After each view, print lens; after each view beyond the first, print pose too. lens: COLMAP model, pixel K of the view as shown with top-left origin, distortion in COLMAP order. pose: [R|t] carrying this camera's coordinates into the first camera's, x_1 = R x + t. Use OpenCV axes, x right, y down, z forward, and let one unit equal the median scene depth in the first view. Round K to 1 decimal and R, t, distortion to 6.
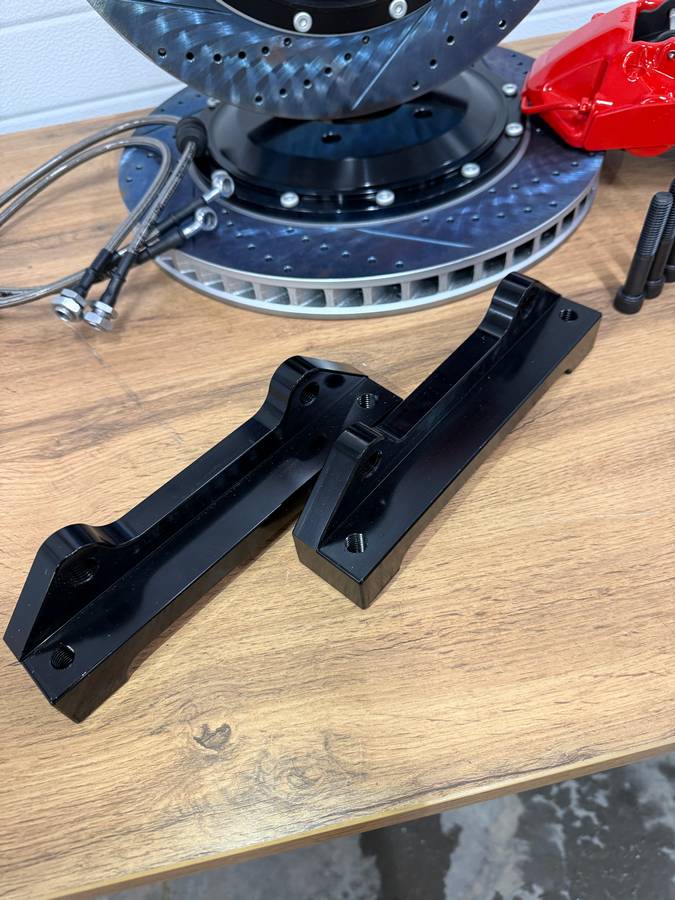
lens RADIAL K [[638.5, 0, 337.5], [0, 638.5, 450.0], [0, 0, 1]] dist [0.070796, -0.156737]
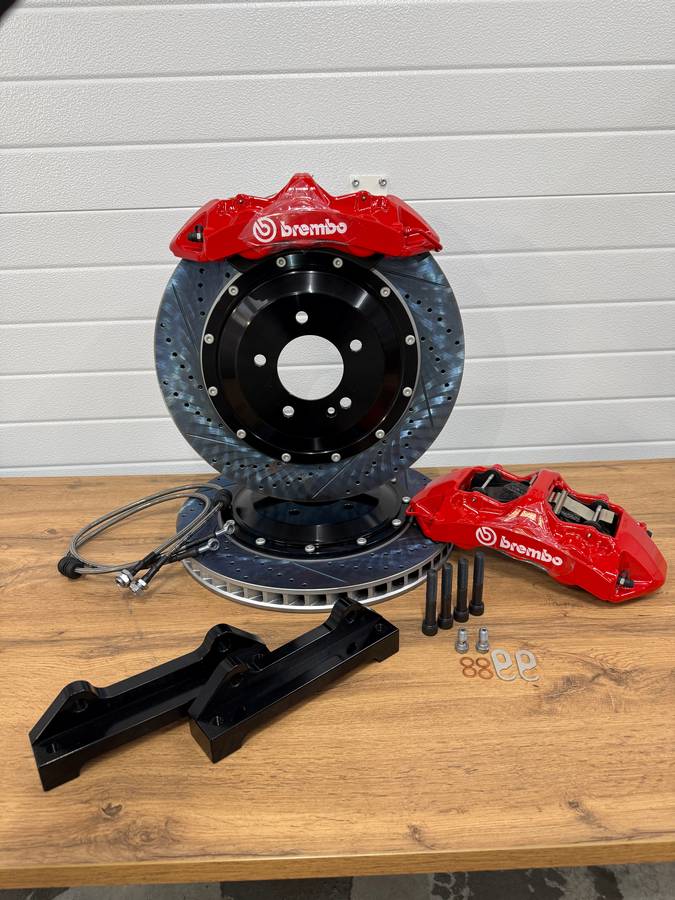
lens RADIAL K [[632.4, 0, 336.9], [0, 632.4, 447.2], [0, 0, 1]] dist [0.059198, -0.091044]
pose [[0.981108, 0.133918, -0.139617, 0.394595], [-0.184240, 0.866917, -0.463153, 0.187570], [0.059012, 0.480126, 0.875212, -0.759747]]
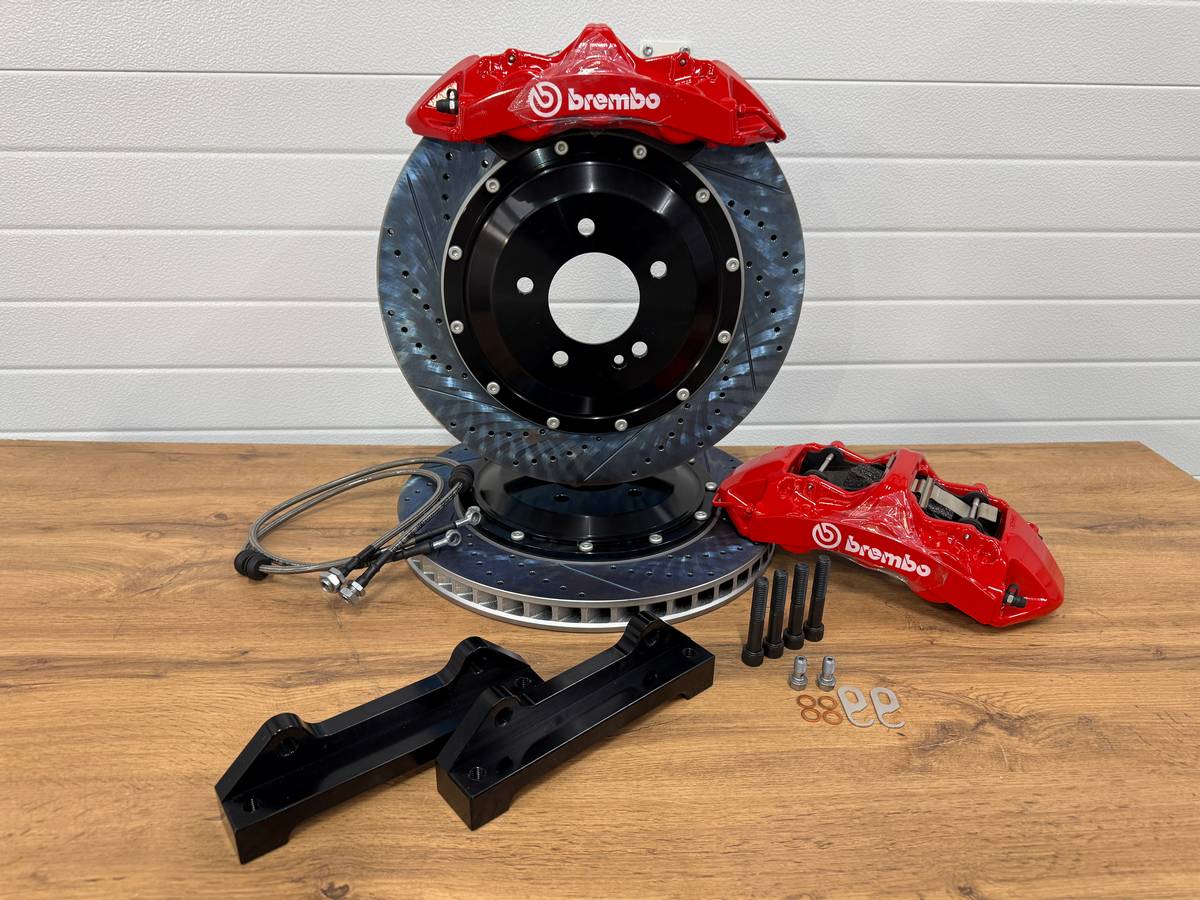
lens RADIAL K [[843.3, 0, 595.1], [0, 843.3, 453.4], [0, 0, 1]] dist [0.059198, -0.091044]
pose [[0.981008, 0.166533, -0.099445, 0.255559], [-0.193521, 0.875020, -0.443723, 0.227834], [0.013122, 0.454541, 0.890629, -0.698559]]
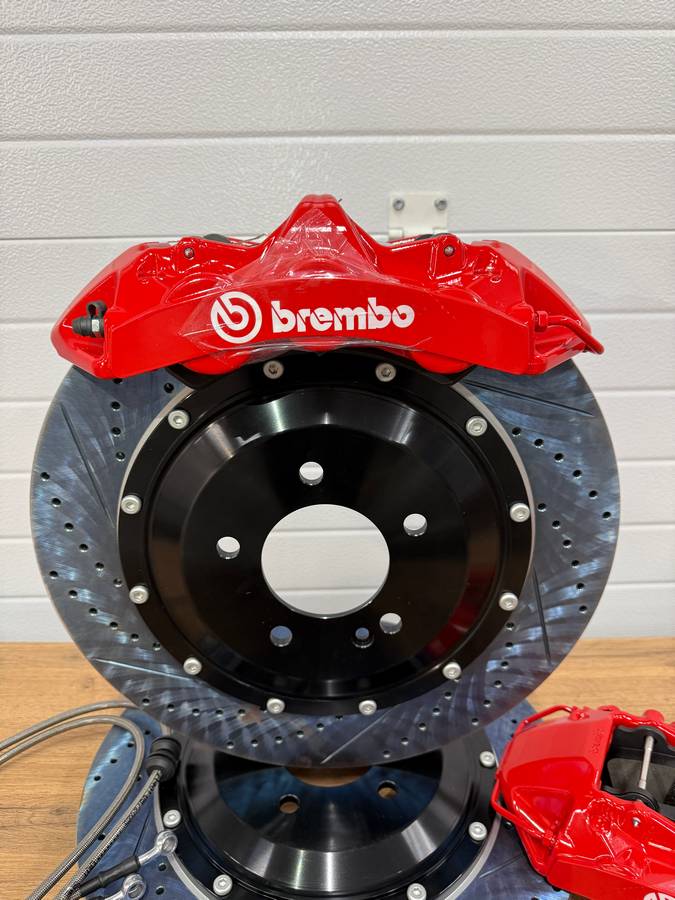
lens RADIAL K [[644.3, 0, 336.1], [0, 644.3, 434.7], [0, 0, 1]] dist [0.059798, -0.099199]
pose [[0.976979, 0.150196, -0.151500, 0.149731], [-0.205995, 0.848834, -0.486875, -0.591981], [0.055472, 0.506875, 0.860233, -0.160143]]
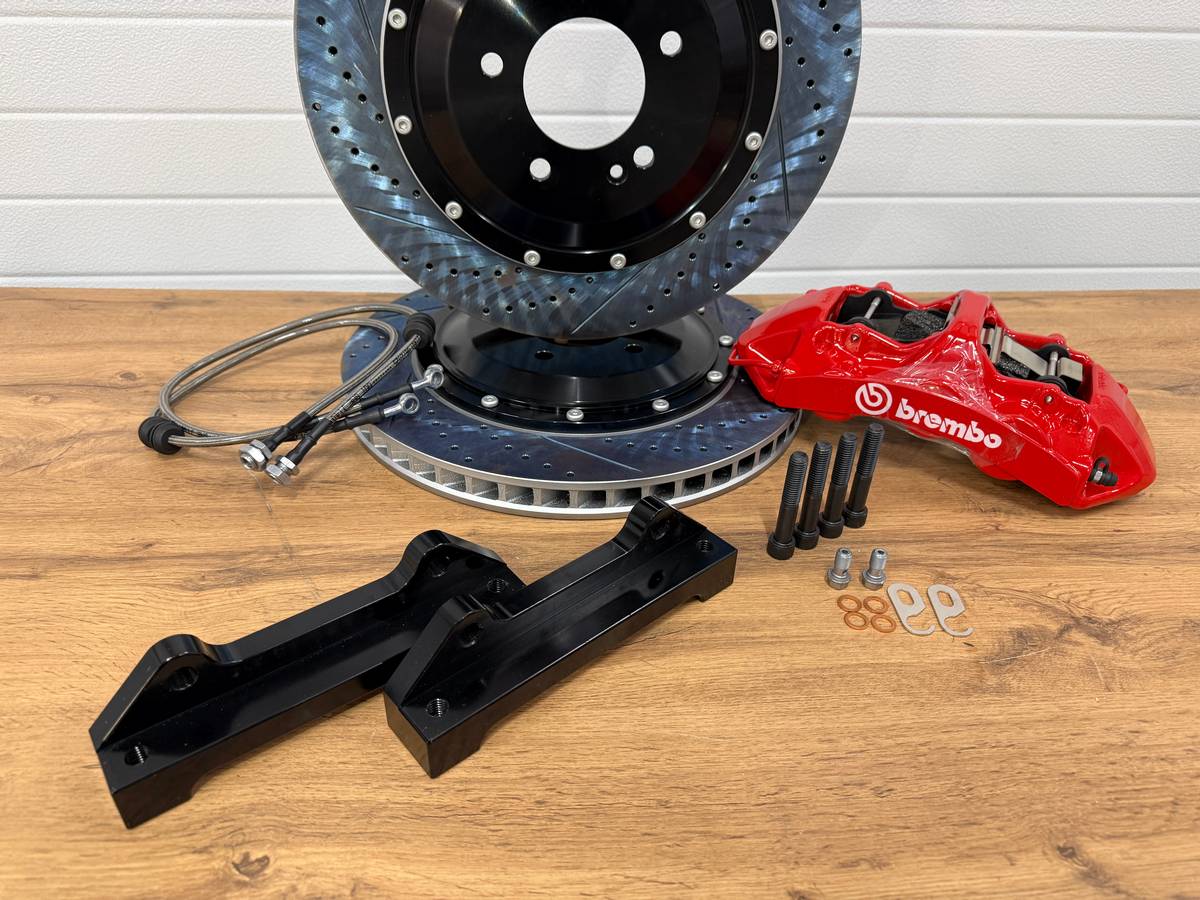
lens RADIAL K [[846.7, 0, 595.7], [0, 846.7, 457.3], [0, 0, 1]] dist [0.037359, -0.064206]
pose [[0.982809, 0.177635, -0.050315, 0.209992], [-0.184528, 0.936369, -0.298601, 0.096594], [-0.005929, 0.302752, 0.953051, -0.346643]]
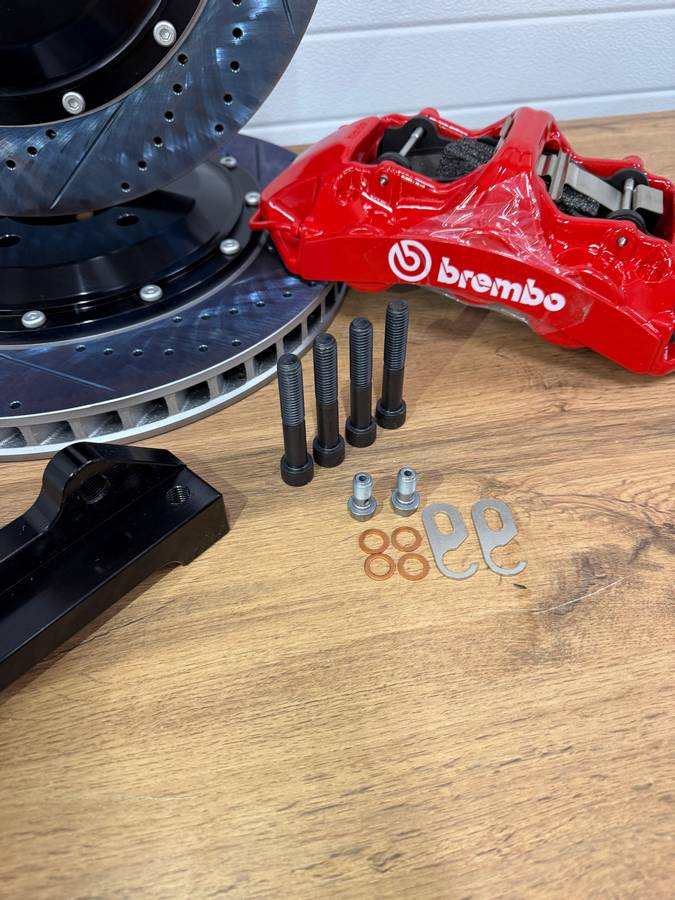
lens RADIAL K [[639.5, 0, 337.5], [0, 639.5, 450.0], [0, 0, 1]] dist [0.060011, -0.113432]
pose [[0.996758, 0.071271, 0.037344, 0.488896], [-0.067605, 0.993496, -0.091628, -0.191892], [-0.043631, 0.088806, 0.995093, 0.191315]]
